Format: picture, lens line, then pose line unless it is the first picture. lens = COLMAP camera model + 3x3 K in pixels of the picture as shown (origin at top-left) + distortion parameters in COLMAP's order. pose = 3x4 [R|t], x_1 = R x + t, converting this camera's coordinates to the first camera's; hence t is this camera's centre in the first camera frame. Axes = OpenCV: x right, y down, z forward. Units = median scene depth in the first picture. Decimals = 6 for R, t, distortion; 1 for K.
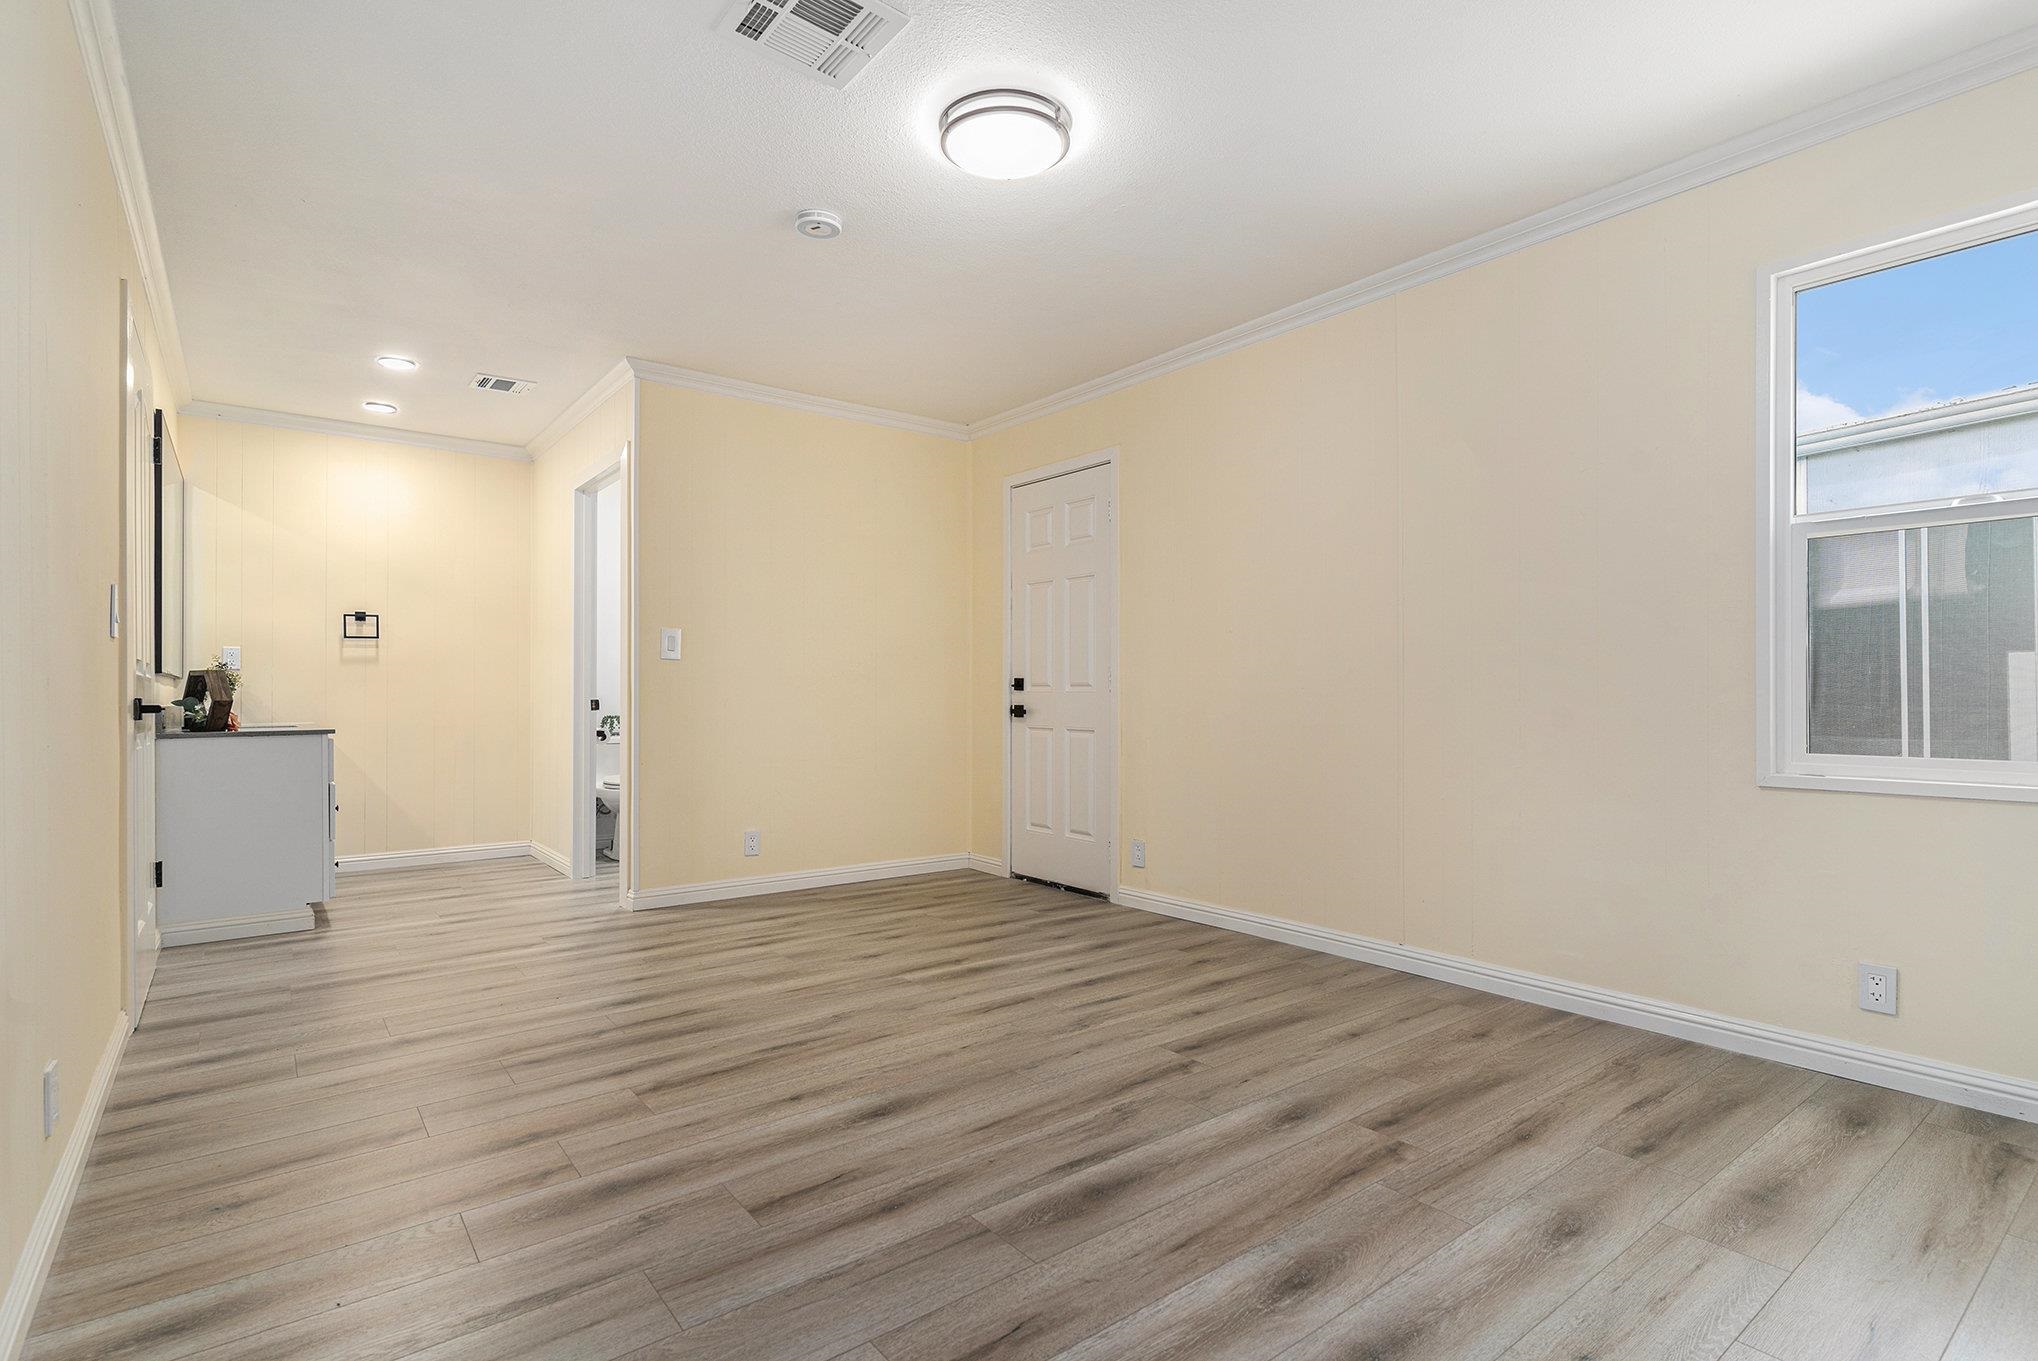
lens RADIAL K [[984.6, 0, 1008.4], [0, 984.6, 687.9], [0, 0, 1]] dist [0.007003, 0.000299]
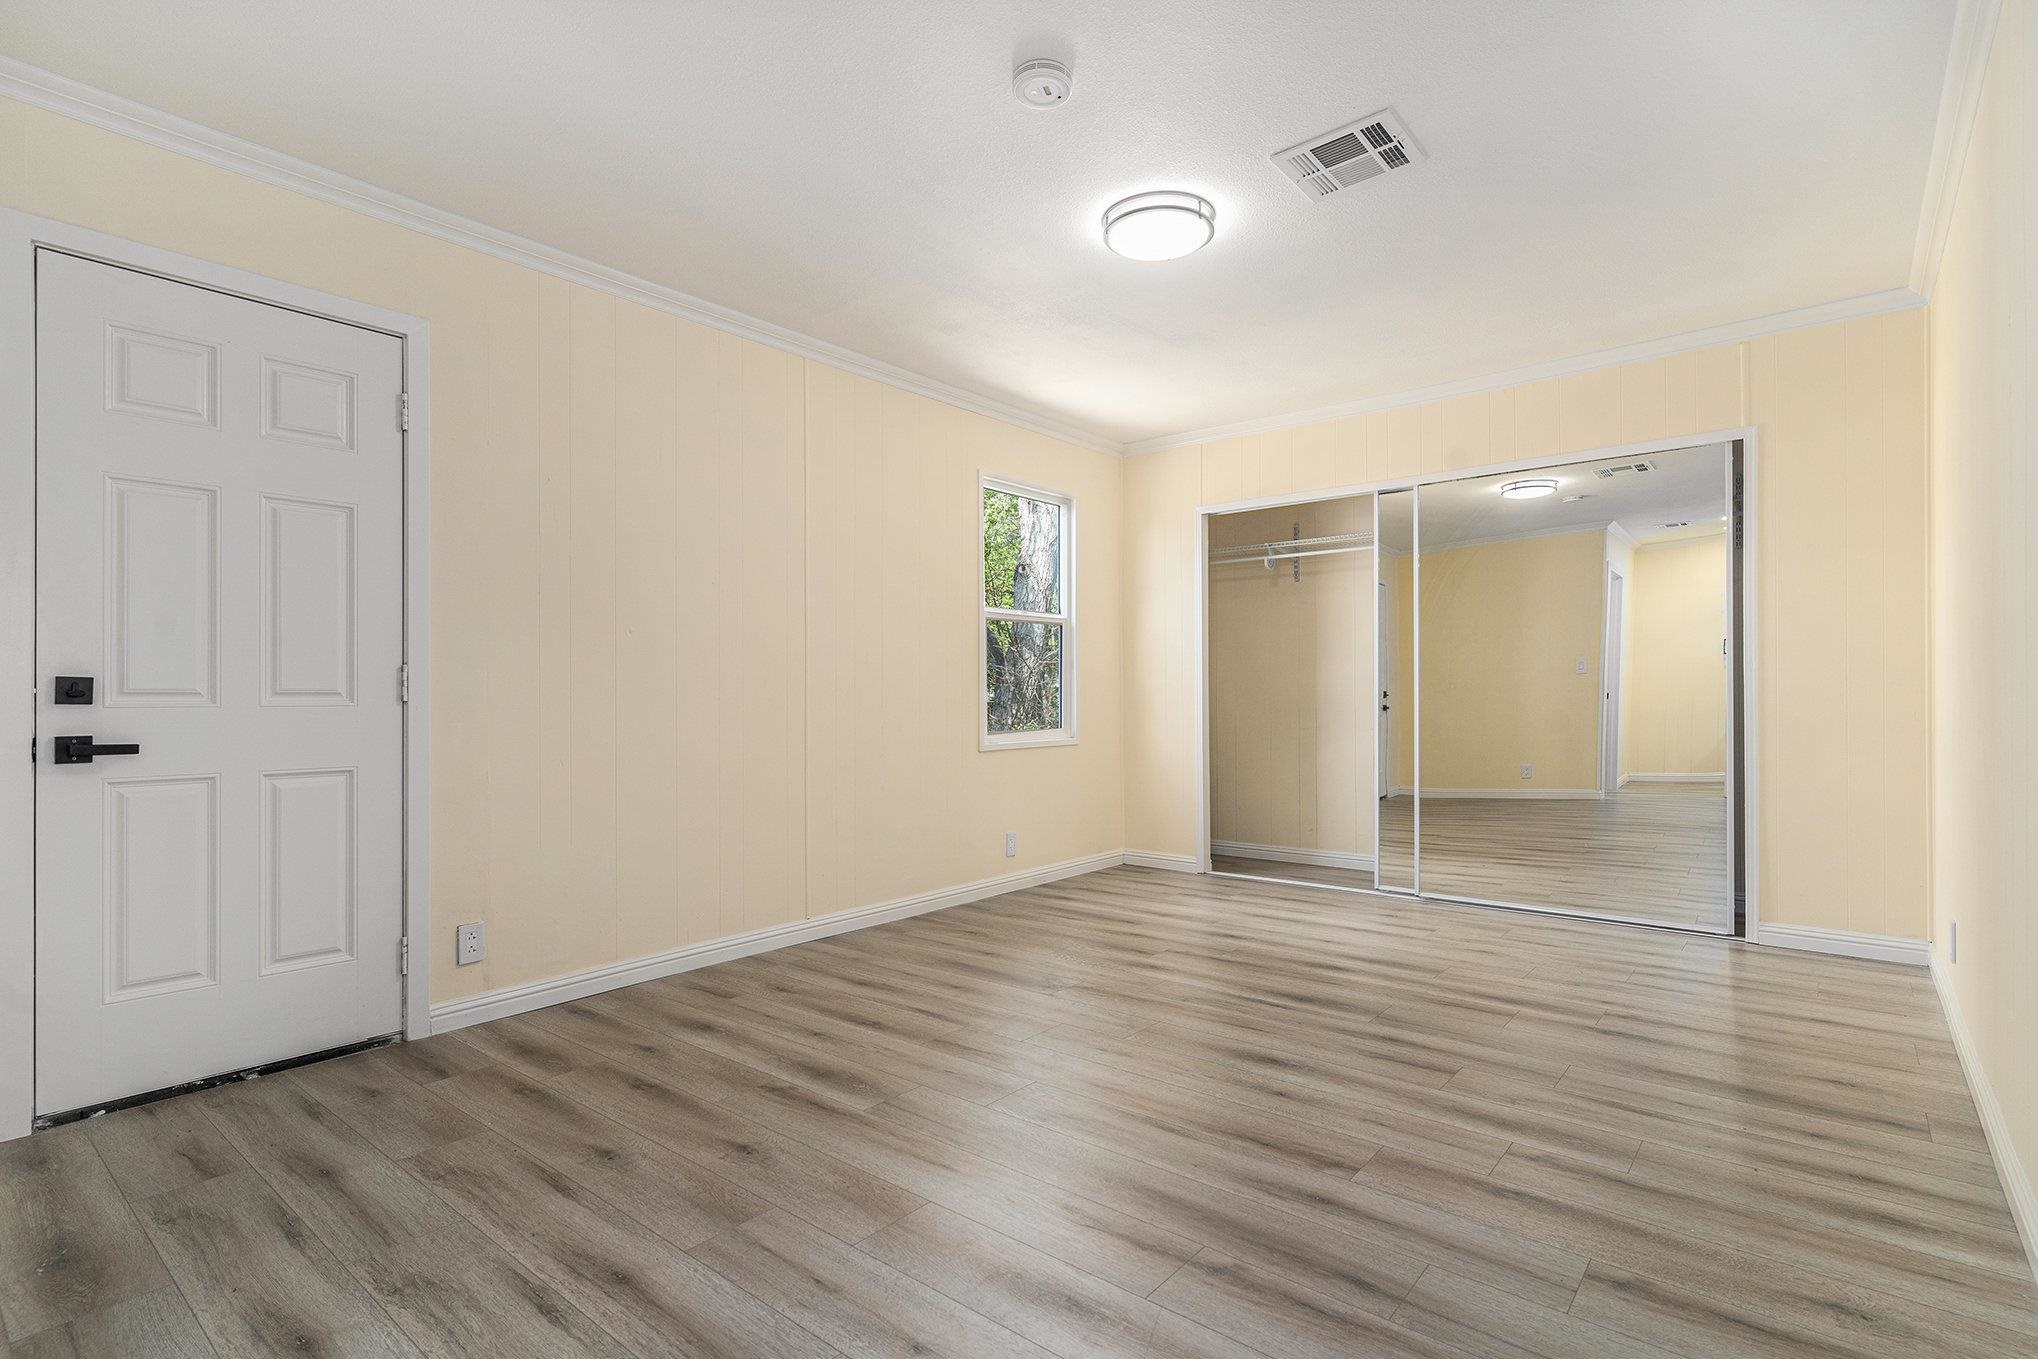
lens RADIAL K [[984.6, 0, 1008.4], [0, 984.6, 686.9], [0, 0, 1]] dist [0.007003, 0.000299]
pose [[-0.216049, 0.014895, 0.976269, -0.819134], [0.002433, 0.999889, -0.014716, 0.003746], [-0.976379, -0.000804, -0.216062, 1.052544]]
